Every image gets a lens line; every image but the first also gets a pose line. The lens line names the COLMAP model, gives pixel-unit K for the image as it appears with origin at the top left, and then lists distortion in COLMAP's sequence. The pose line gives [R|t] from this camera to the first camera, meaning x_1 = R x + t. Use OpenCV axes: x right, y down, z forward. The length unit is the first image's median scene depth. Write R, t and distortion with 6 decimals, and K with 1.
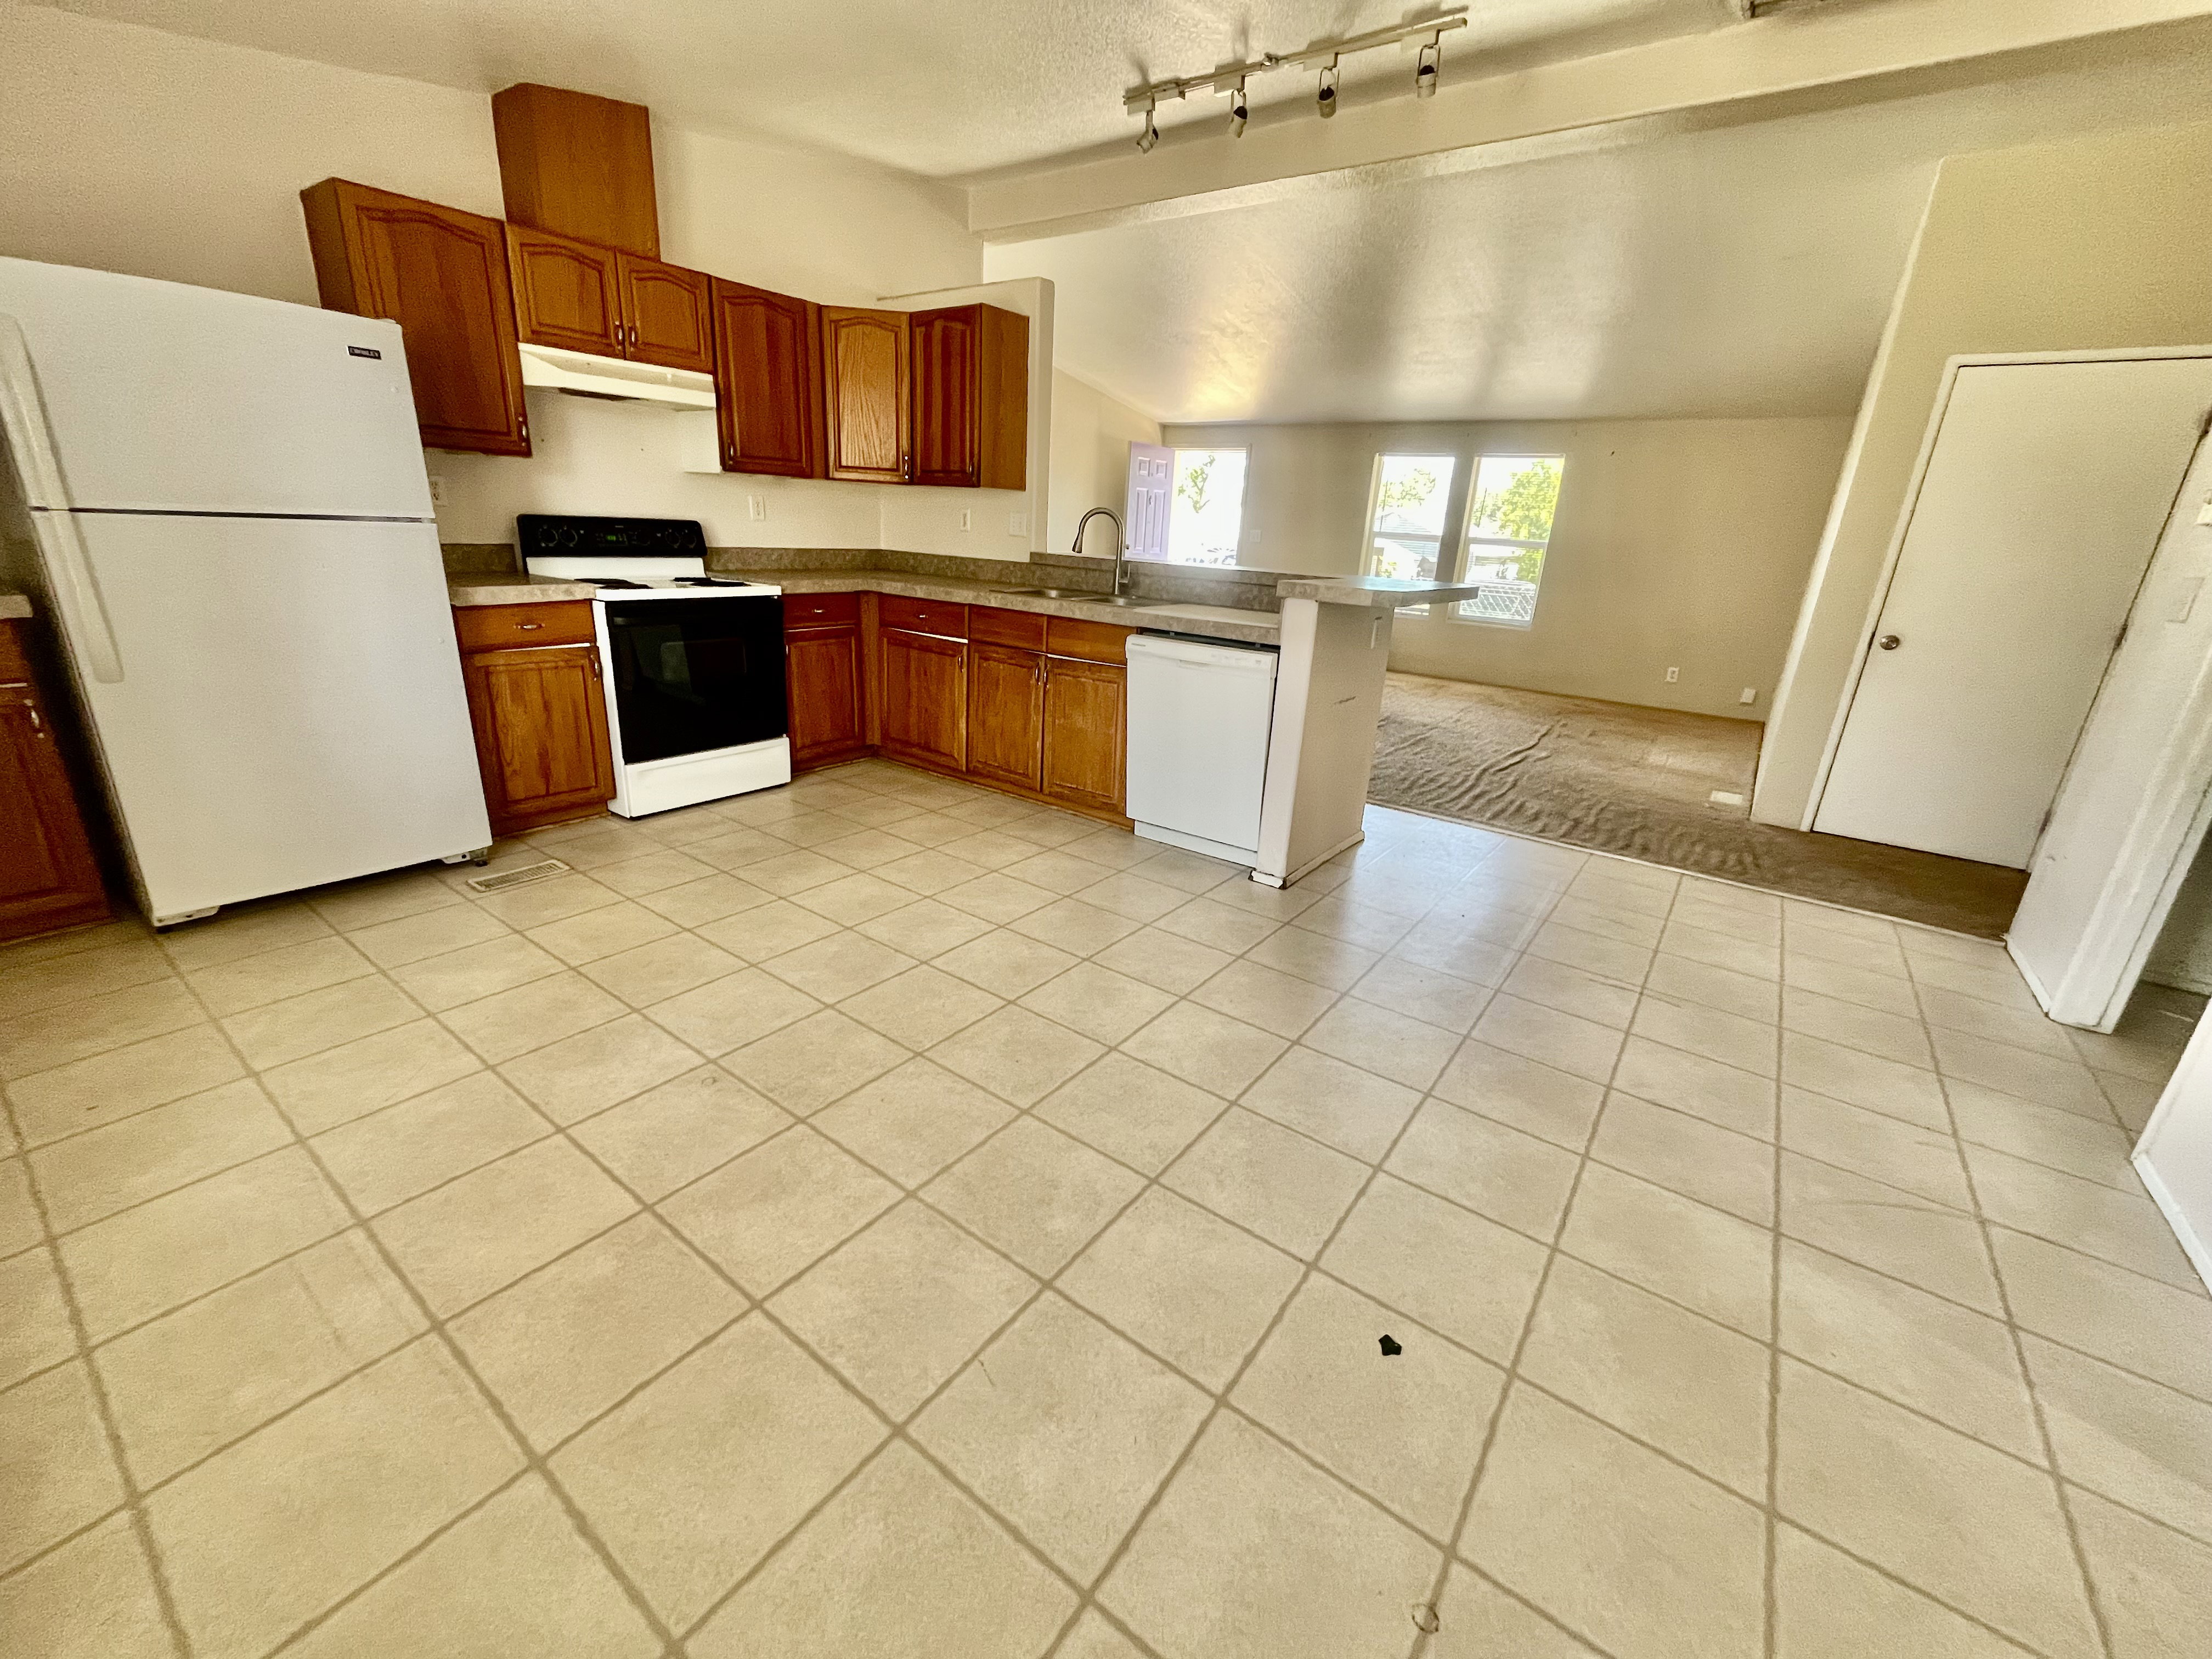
lens RADIAL K [[893.6, 0, 1102.4], [0, 893.6, 819.8], [0, 0, 1]] dist [-0.001829, 0.000380]
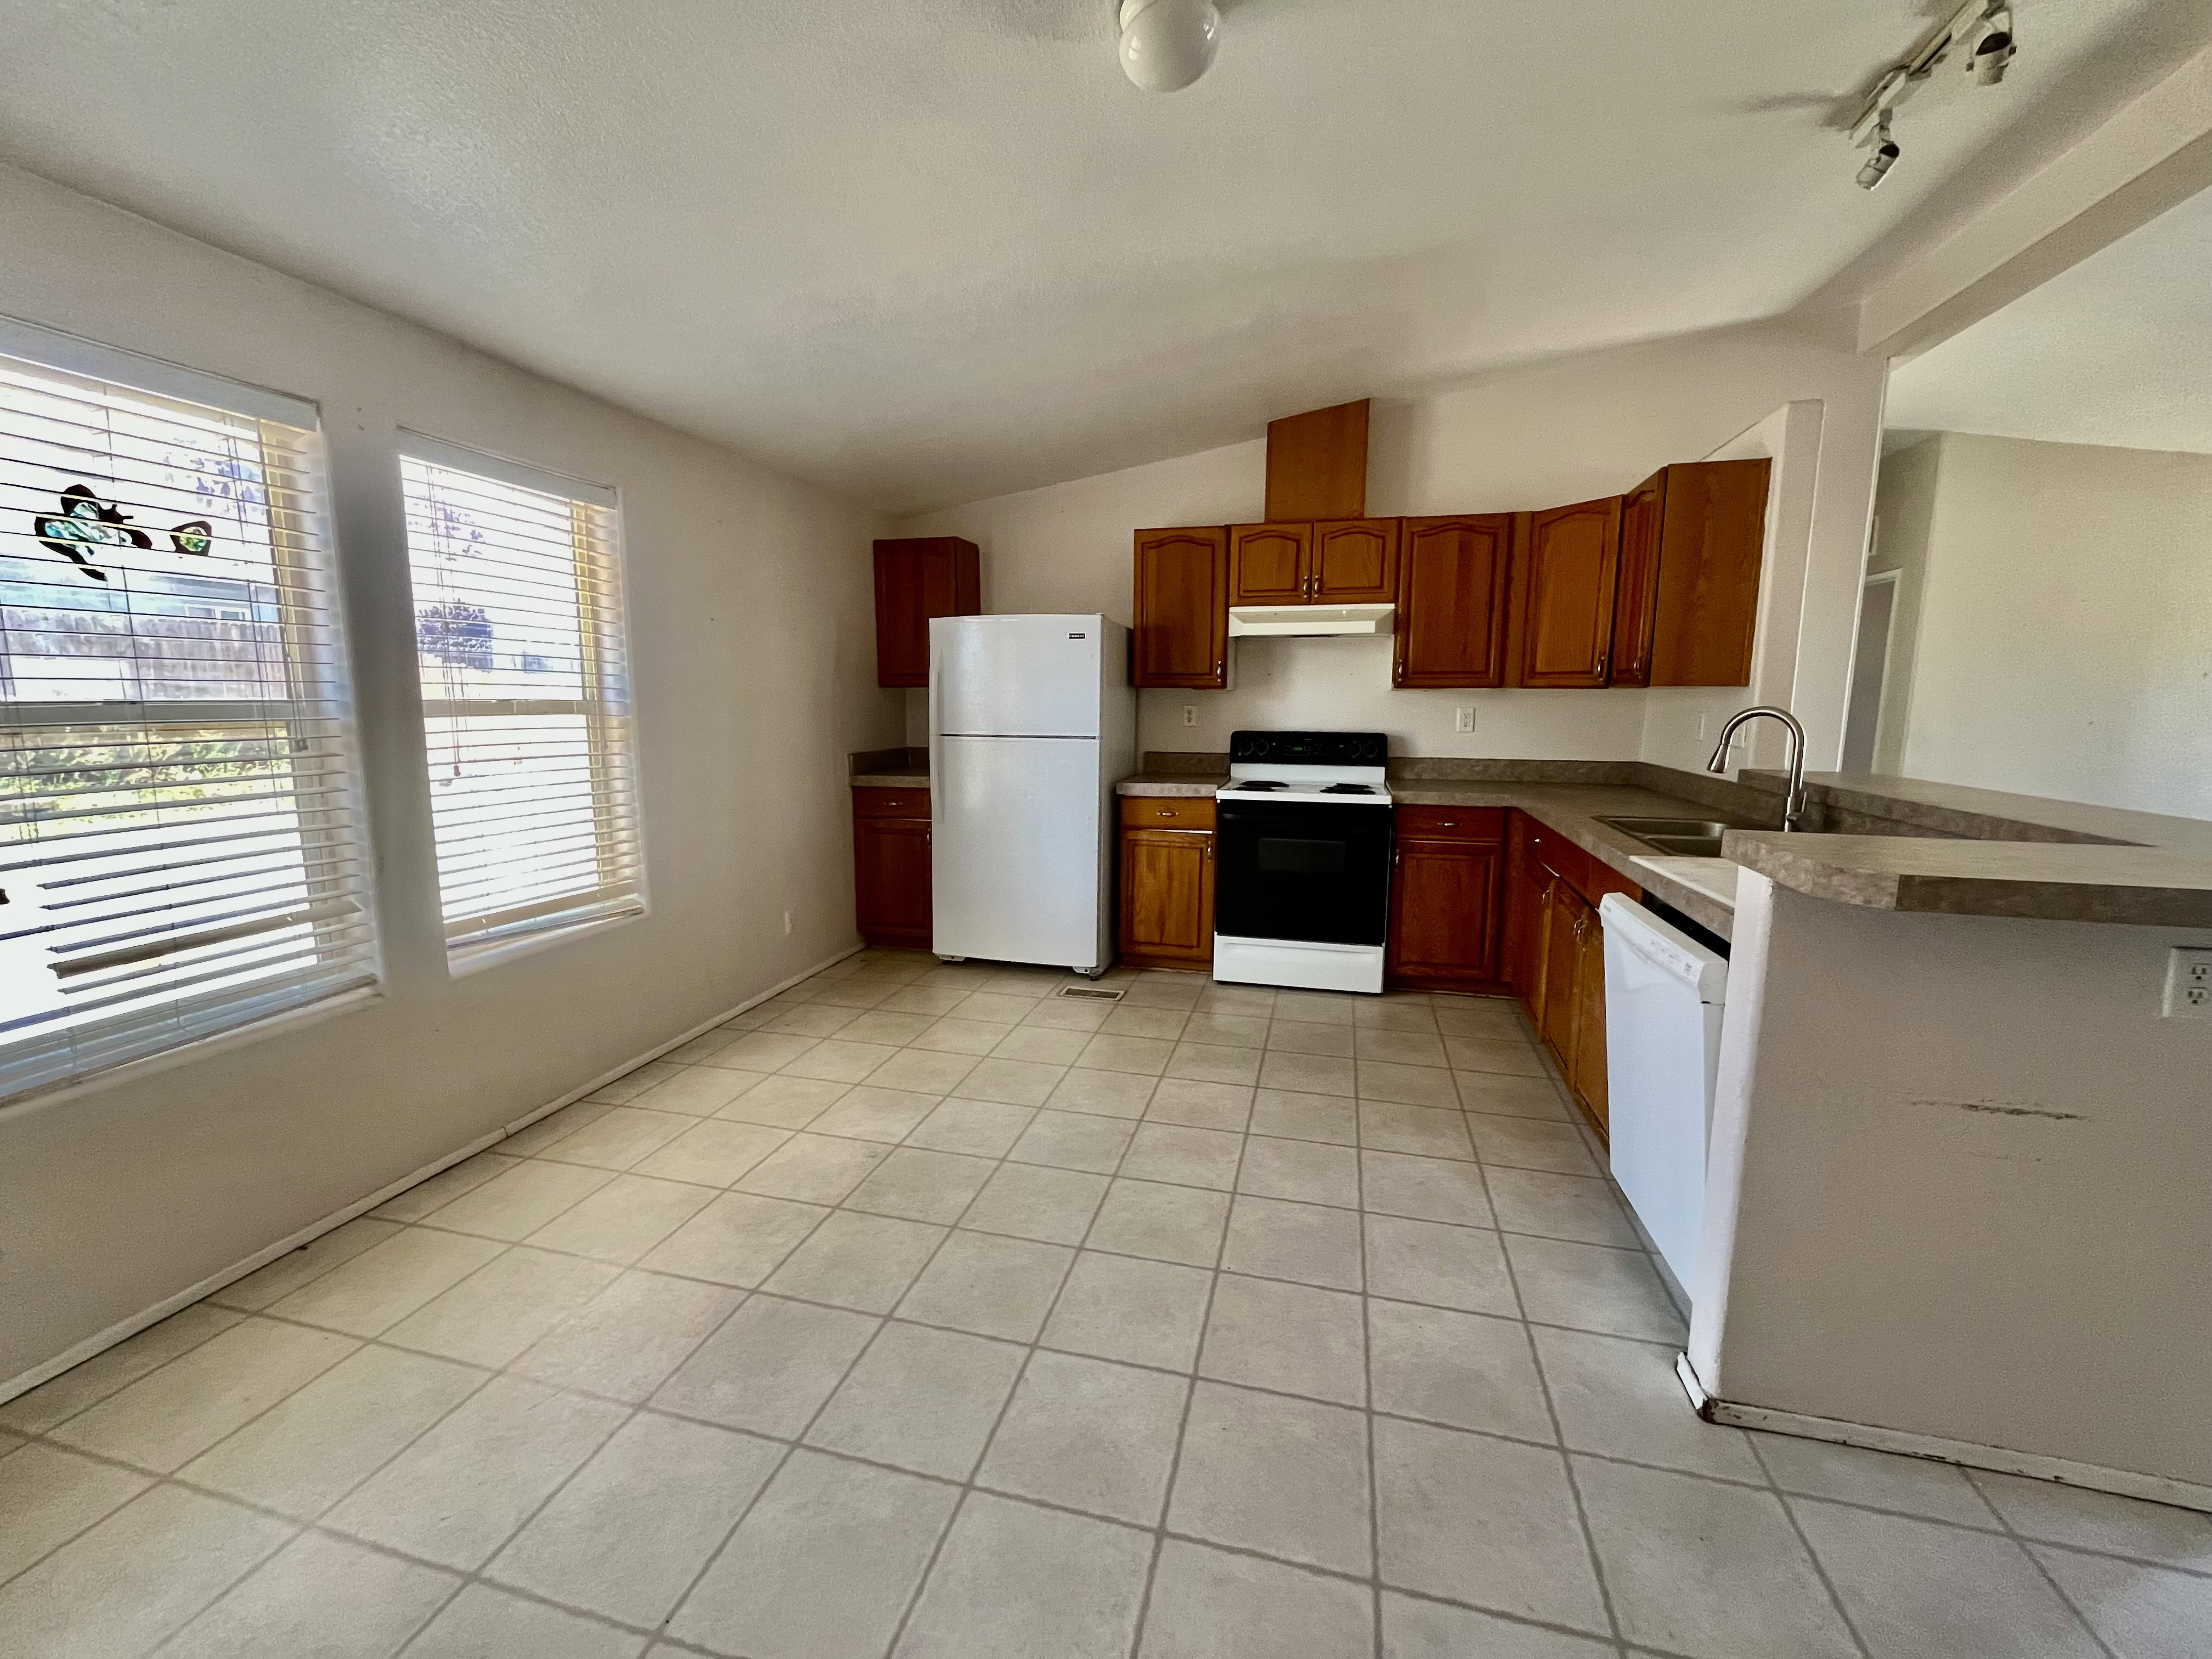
lens RADIAL K [[887.3, 0, 1109.8], [0, 887.3, 825.6], [0, 0, 1]] dist [-0.008651, -0.000394]
pose [[0.374570, 0.081983, -0.923567, 0.475806], [-0.278720, 0.959969, -0.027826, -0.127605], [0.884315, 0.267839, 0.382426, 0.394333]]
